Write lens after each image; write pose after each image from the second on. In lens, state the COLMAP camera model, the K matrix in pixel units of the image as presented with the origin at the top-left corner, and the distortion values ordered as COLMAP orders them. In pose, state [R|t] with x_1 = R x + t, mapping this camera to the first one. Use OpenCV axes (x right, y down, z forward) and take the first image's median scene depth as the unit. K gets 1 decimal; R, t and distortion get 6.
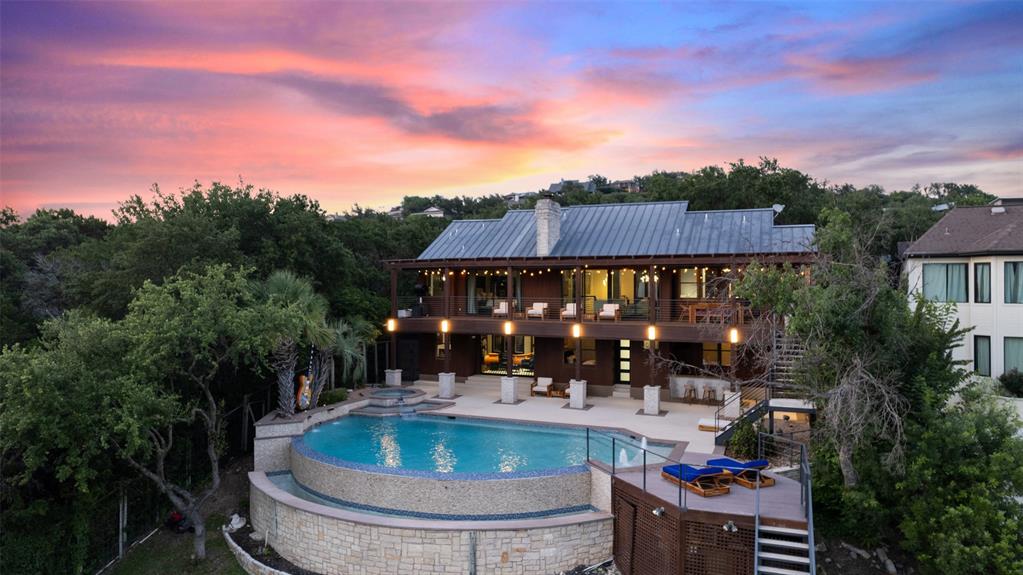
lens RADIAL K [[655.0, 0, 511.5], [0, 655.0, 287.5], [0, 0, 1]] dist [-0.033592, 0.000959]
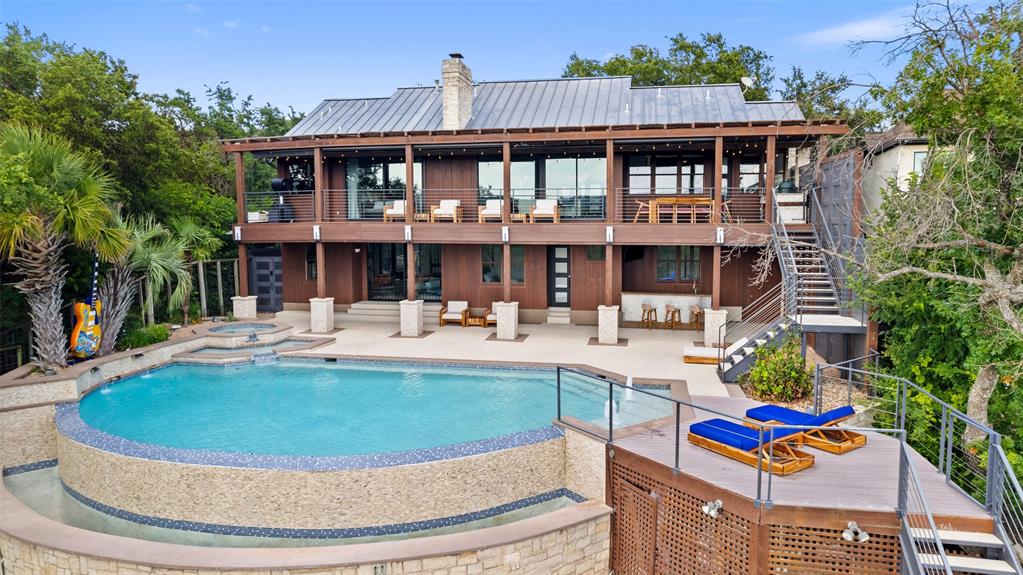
lens RADIAL K [[655.0, 0, 511.5], [0, 655.0, 287.5], [0, 0, 1]] dist [-0.033592, 0.000959]
pose [[0.982808, -0.024082, 0.183052, -0.028408], [0.006157, 0.995181, 0.097866, 0.056677], [-0.184526, -0.095056, 0.978220, 0.296923]]
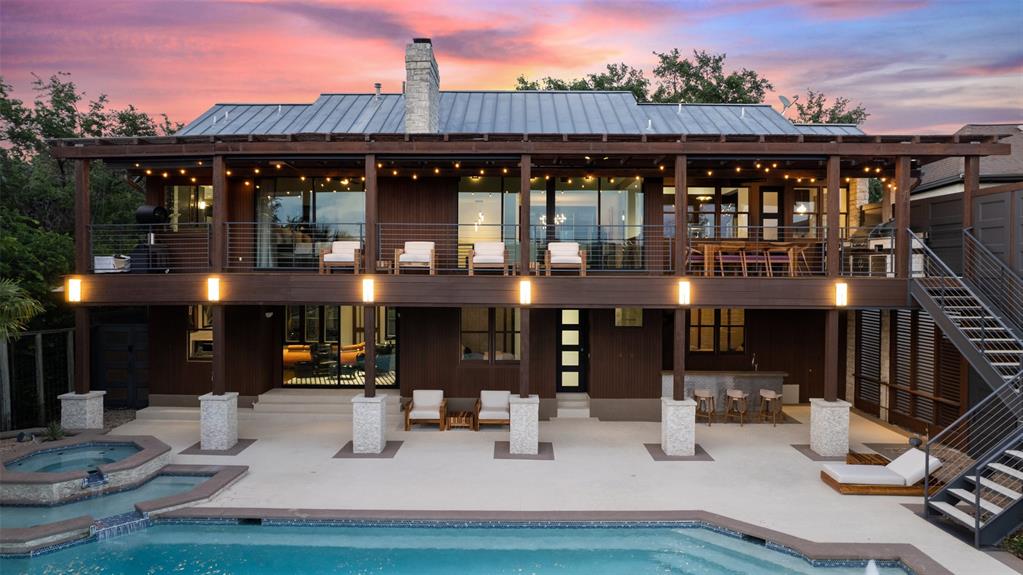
lens RADIAL K [[658.6, 0, 513.3], [0, 658.6, 281.2], [0, 0, 1]] dist [-0.053776, 0.050537]
pose [[0.930065, -0.005907, 0.367349, -0.084753], [0.001599, 0.999926, 0.012028, 0.054642], [-0.367393, -0.010600, 0.930006, 0.578123]]
